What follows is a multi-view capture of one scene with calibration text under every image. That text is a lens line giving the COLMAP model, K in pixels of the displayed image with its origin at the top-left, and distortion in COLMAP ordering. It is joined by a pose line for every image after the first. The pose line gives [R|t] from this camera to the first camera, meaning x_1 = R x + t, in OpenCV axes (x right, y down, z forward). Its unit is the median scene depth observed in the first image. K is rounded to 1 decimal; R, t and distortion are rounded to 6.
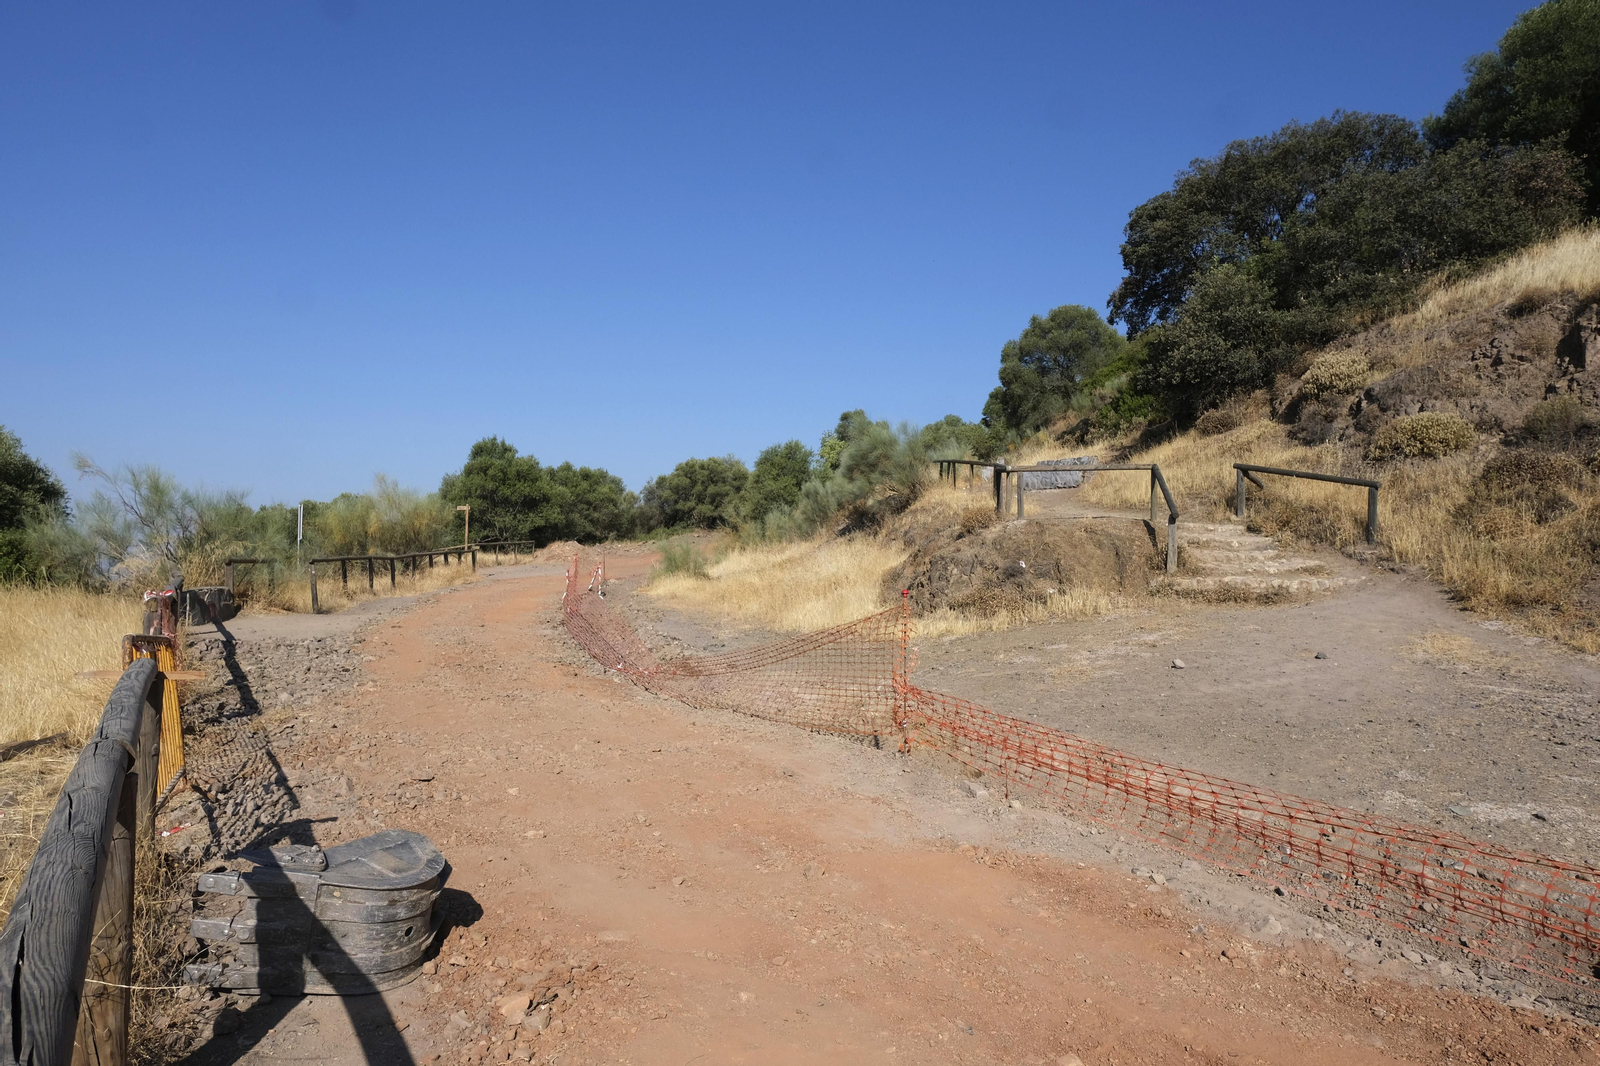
lens RADIAL K [[1094.9, 0, 800.0], [0, 1094.9, 533.0], [0, 0, 1]] dist [0.019207, 0.021505]
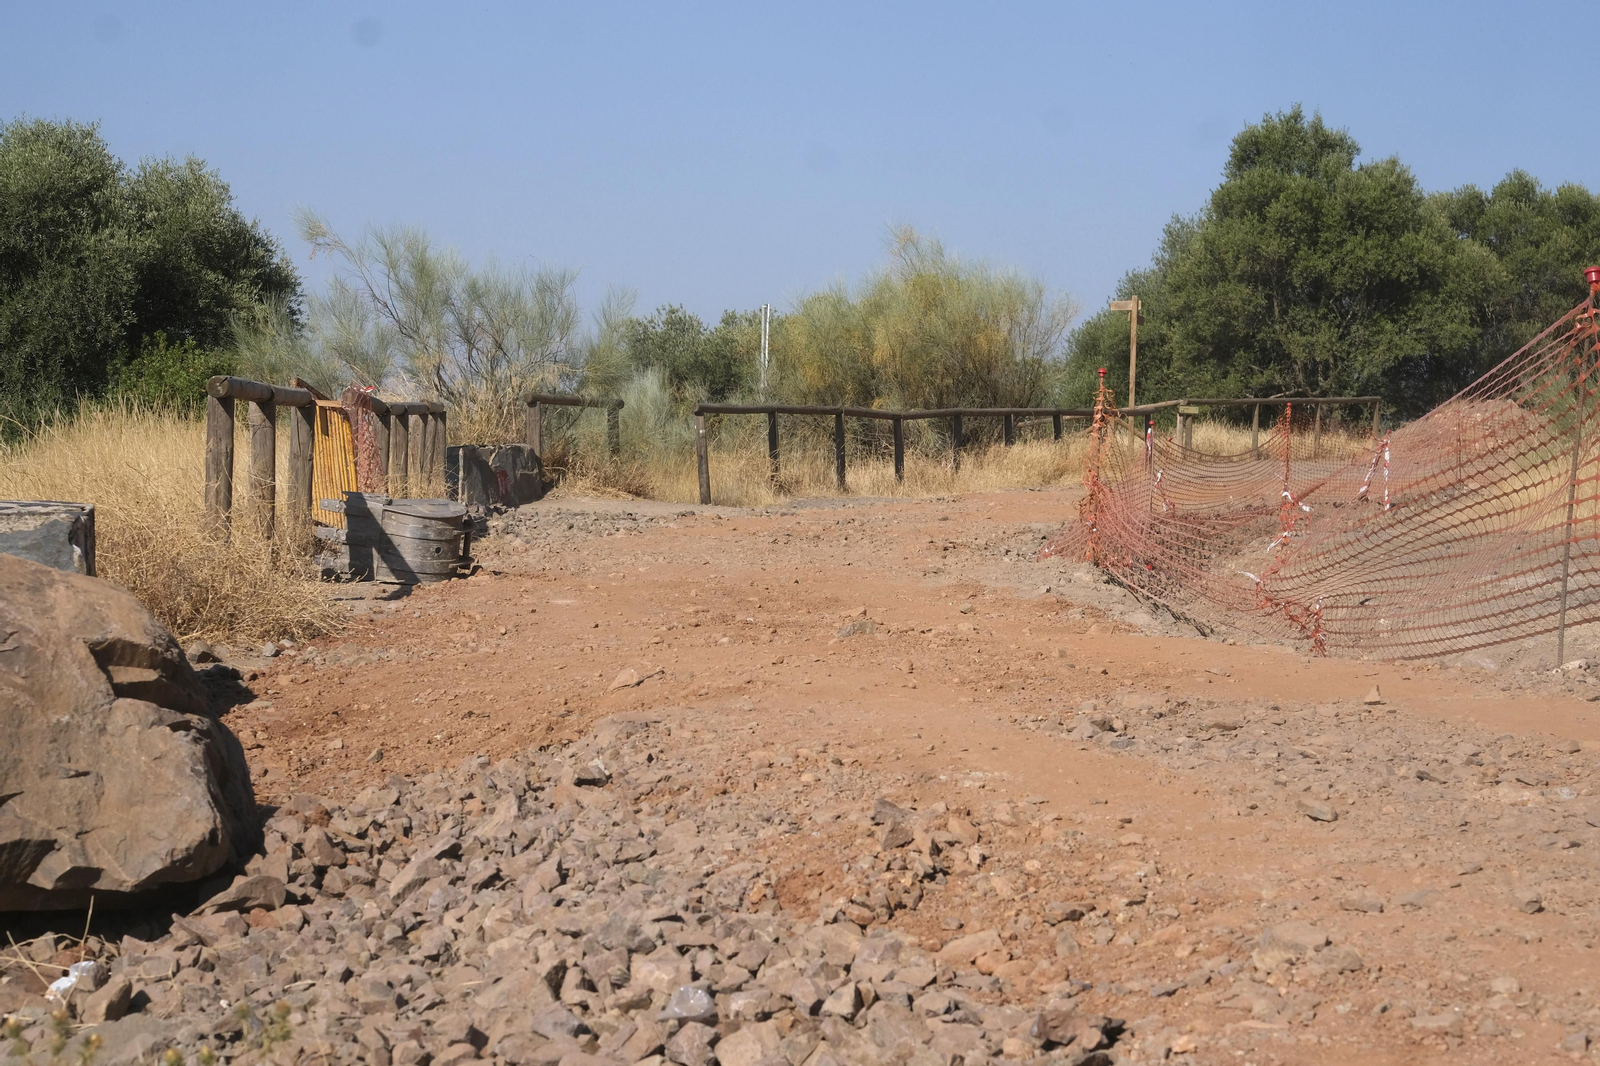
lens RADIAL K [[4000.6, 0, 800.0], [0, 4000.6, 533.0], [0, 0, 1]] dist [-0.026171, 0.346673]
pose [[0.891008, 0.006567, -0.453939, 0.177817], [0.006938, 0.999582, 0.028079, 0.013037], [0.453934, -0.028169, 0.890590, -0.252369]]
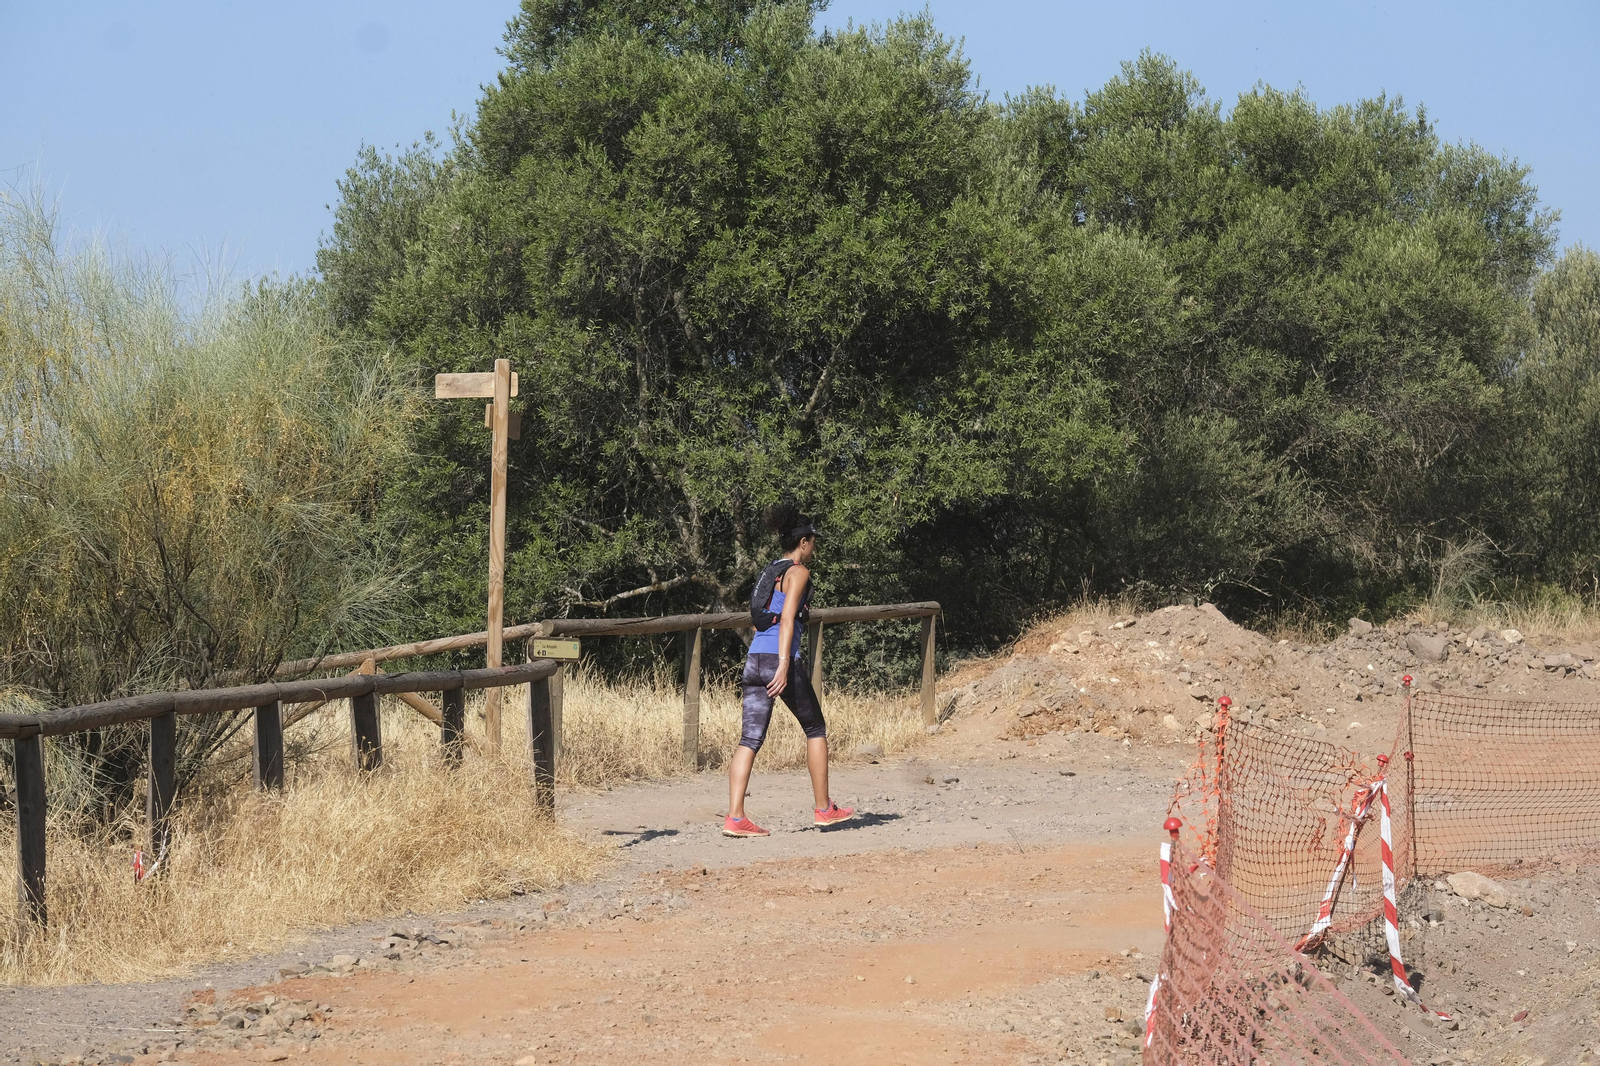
lens RADIAL K [[7921.8, 0, 800.0], [0, 7921.8, 533.0], [0, 0, 1]] dist [-0.158543, -1.311300]
pose [[0.967158, -0.004254, -0.254141, 0.010053], [0.003602, 0.999989, -0.003028, 0.001069], [0.254151, 0.002013, 0.967162, -0.032173]]
